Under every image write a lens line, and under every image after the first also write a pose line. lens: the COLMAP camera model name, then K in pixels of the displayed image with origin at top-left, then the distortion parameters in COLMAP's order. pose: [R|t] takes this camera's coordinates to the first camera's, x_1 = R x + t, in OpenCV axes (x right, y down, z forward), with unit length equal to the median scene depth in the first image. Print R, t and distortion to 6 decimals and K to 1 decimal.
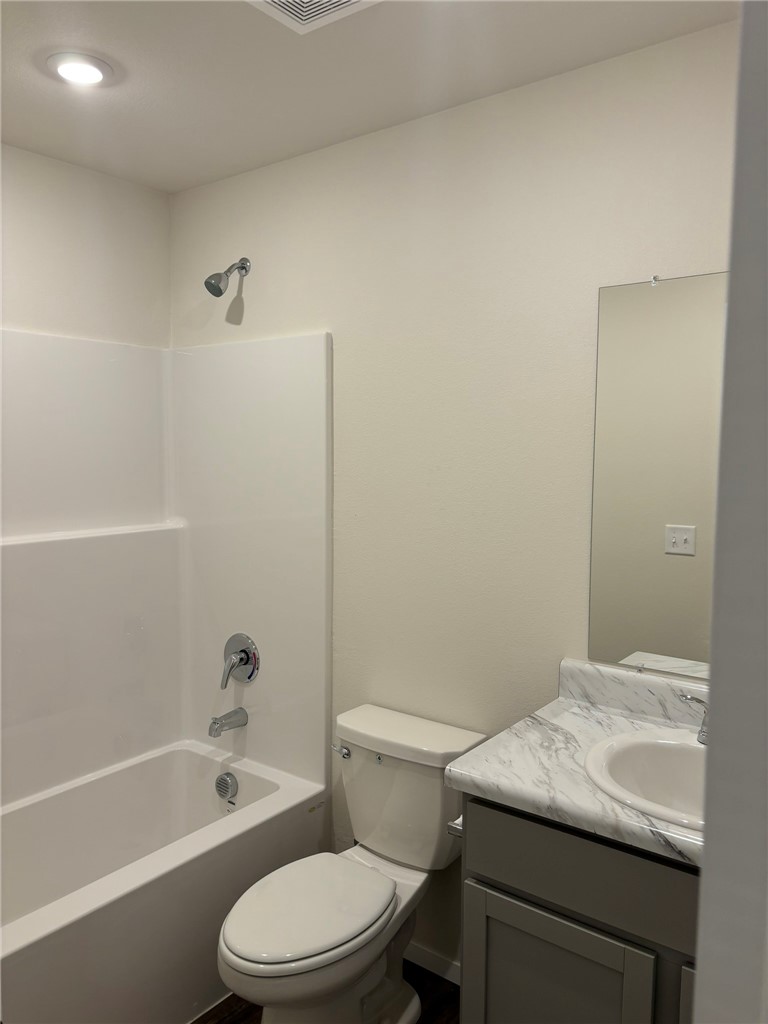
lens RADIAL K [[771.6, 0, 382.1], [0, 771.6, 521.2], [0, 0, 1]] dist [0.044670, -0.038985]
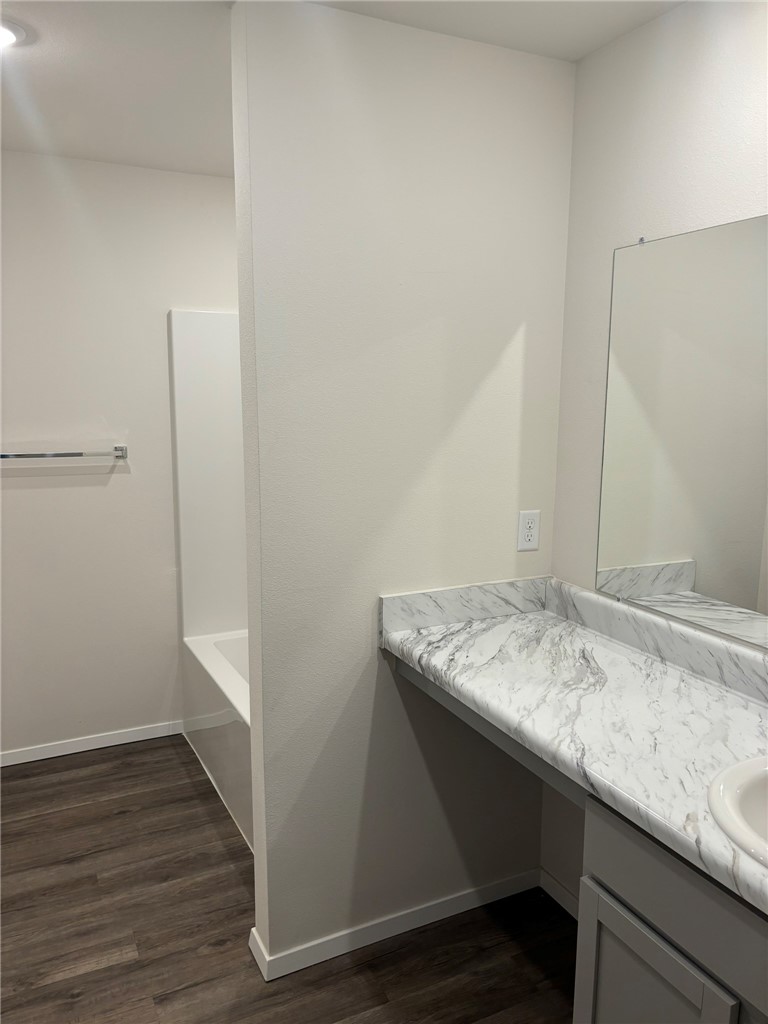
lens RADIAL K [[771.6, 0, 384.8], [0, 771.6, 505.2], [0, 0, 1]] dist [0.044670, -0.038985]
pose [[0.892986, 0.063521, -0.445580, 0.418972], [-0.036321, 0.996932, 0.069329, -0.020845], [0.448616, -0.045726, 0.892554, -0.056692]]
